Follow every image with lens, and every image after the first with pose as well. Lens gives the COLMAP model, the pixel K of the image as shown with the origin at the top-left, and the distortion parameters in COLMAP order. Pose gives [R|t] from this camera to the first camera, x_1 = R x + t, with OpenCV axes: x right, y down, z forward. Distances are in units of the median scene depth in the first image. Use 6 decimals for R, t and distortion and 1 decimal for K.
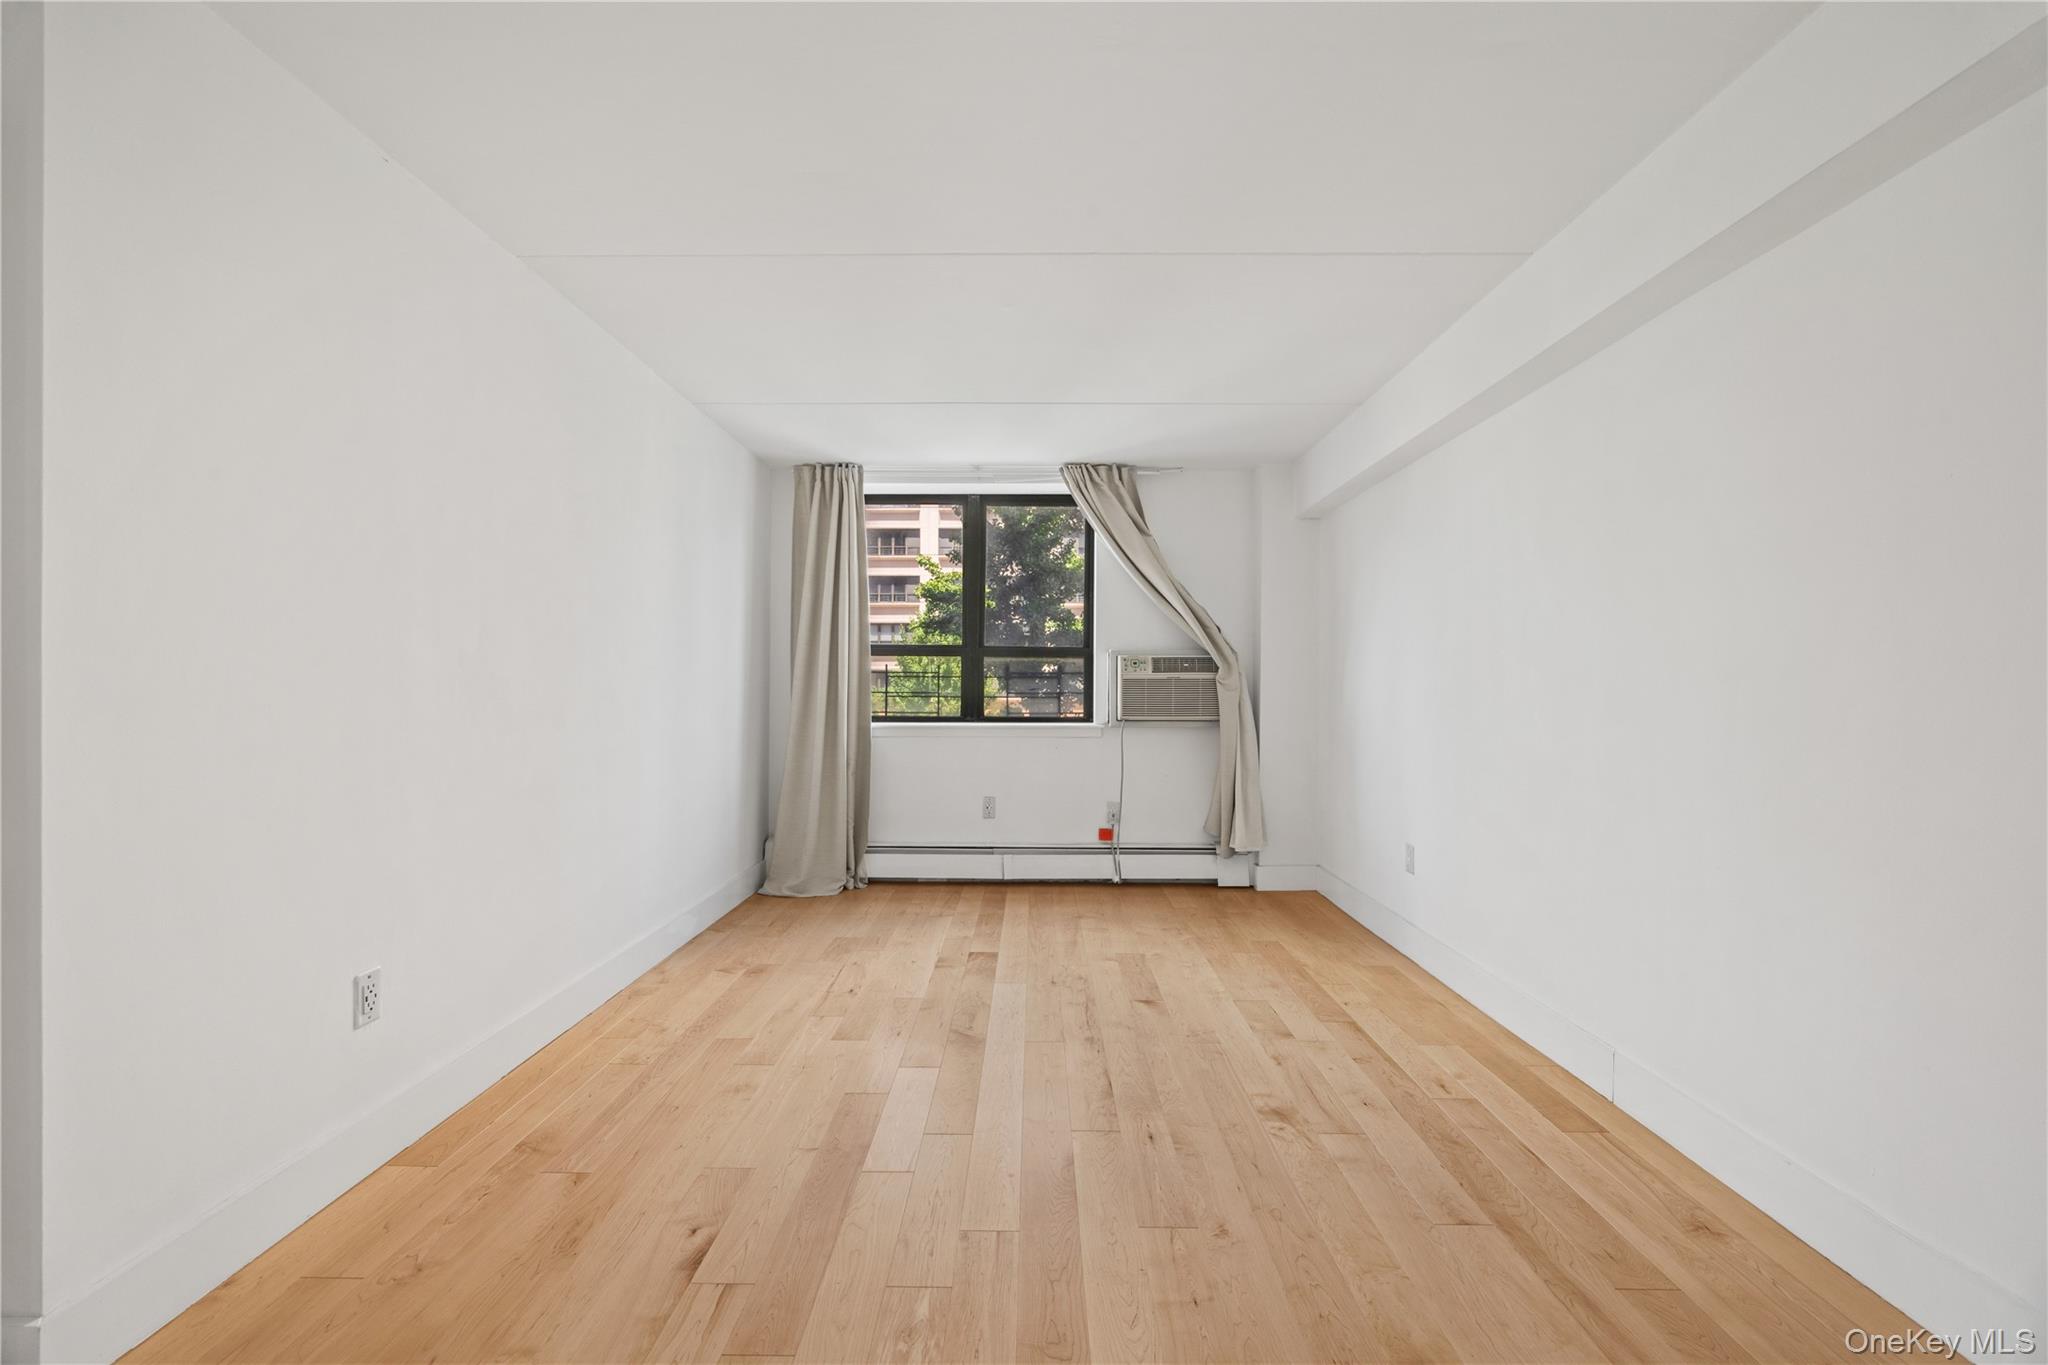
lens RADIAL K [[780.0, 0, 1019.1], [0, 780.0, 689.9], [0, 0, 1]] dist [-0.002206, 0.000208]
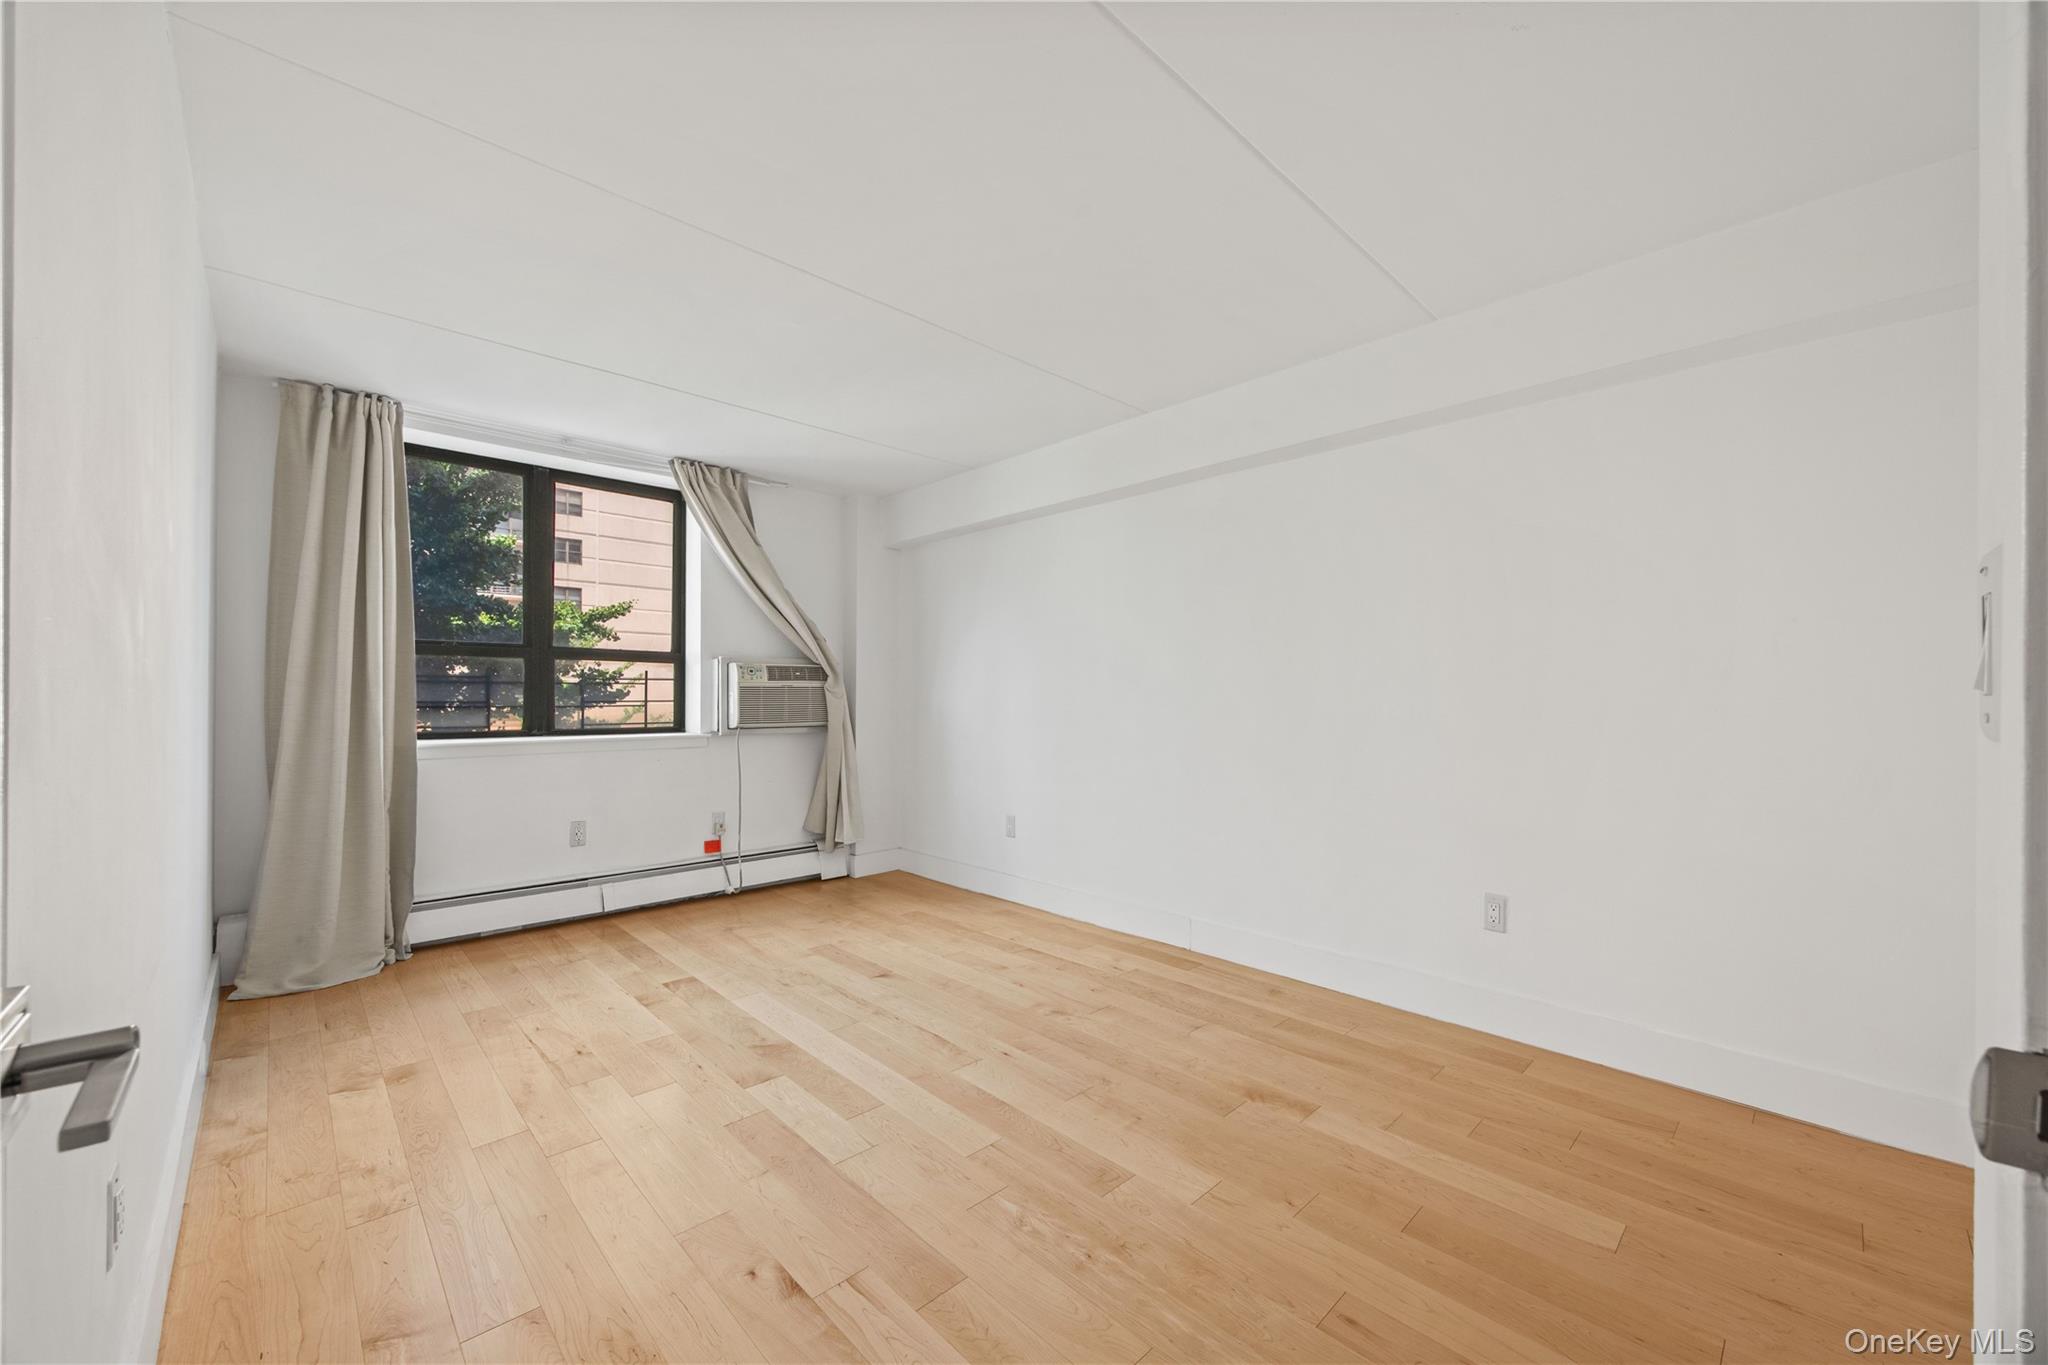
lens RADIAL K [[784.4, 0, 1021.1], [0, 784.4, 699.2], [0, 0, 1]] dist [-0.001040, 0.000285]
pose [[0.718956, -0.004773, 0.695039, -0.307397], [0.002068, 0.999987, 0.004729, -0.001924], [-0.695053, -0.001963, 0.718956, 0.033094]]
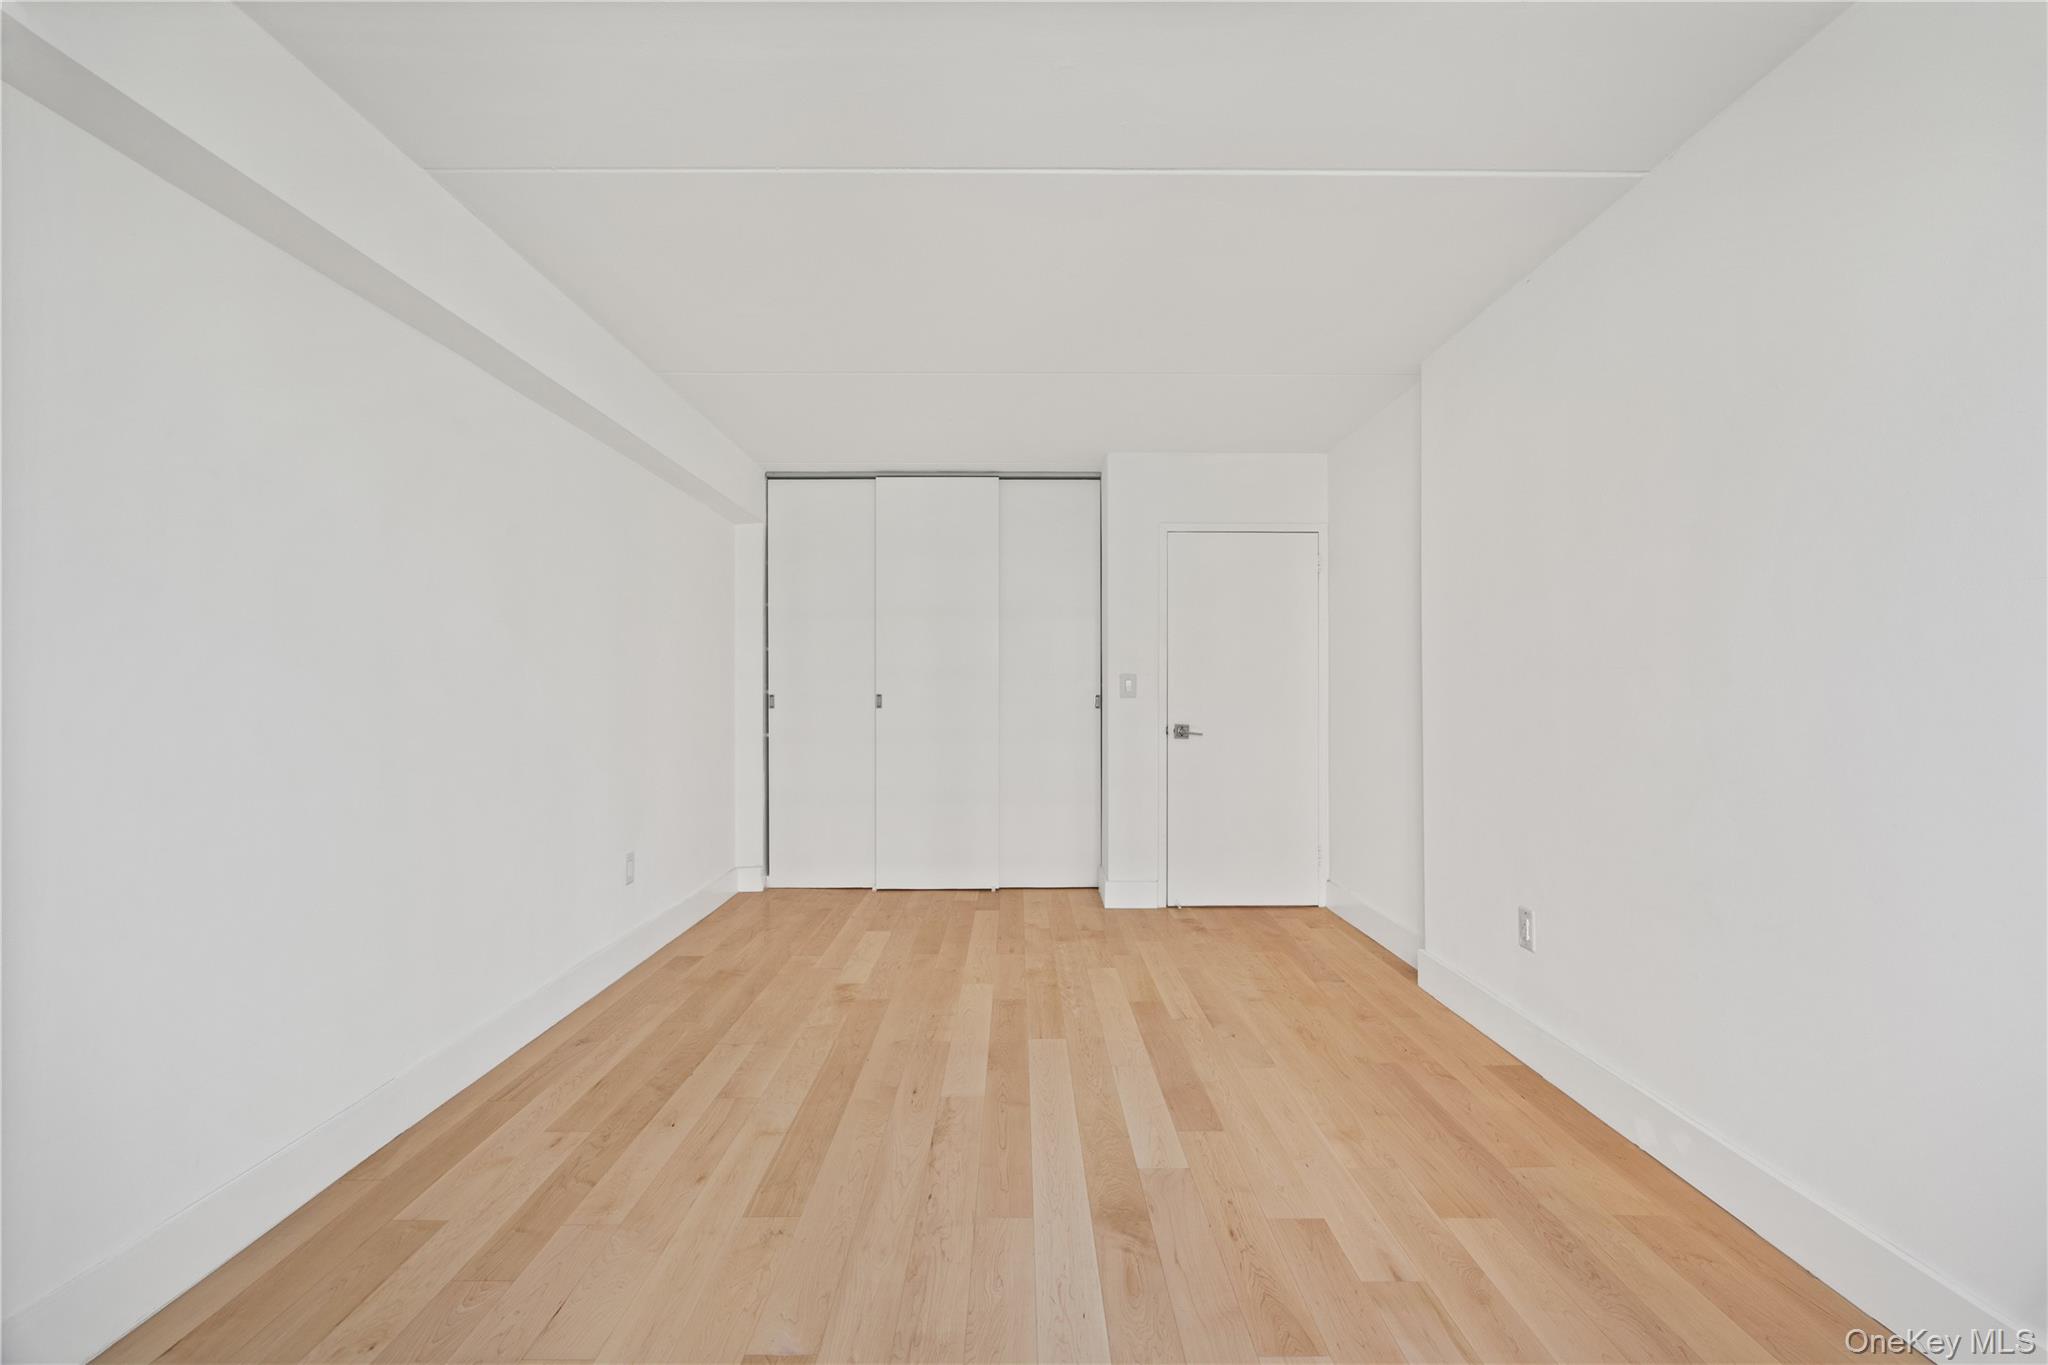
lens RADIAL K [[784.4, 0, 1021.1], [0, 784.4, 699.2], [0, 0, 1]] dist [-0.001040, 0.000285]
pose [[-0.999825, -0.004997, -0.018021, 0.017543], [-0.005097, 0.999972, 0.005541, 0.001682], [0.017993, 0.005632, -0.999822, 0.944657]]
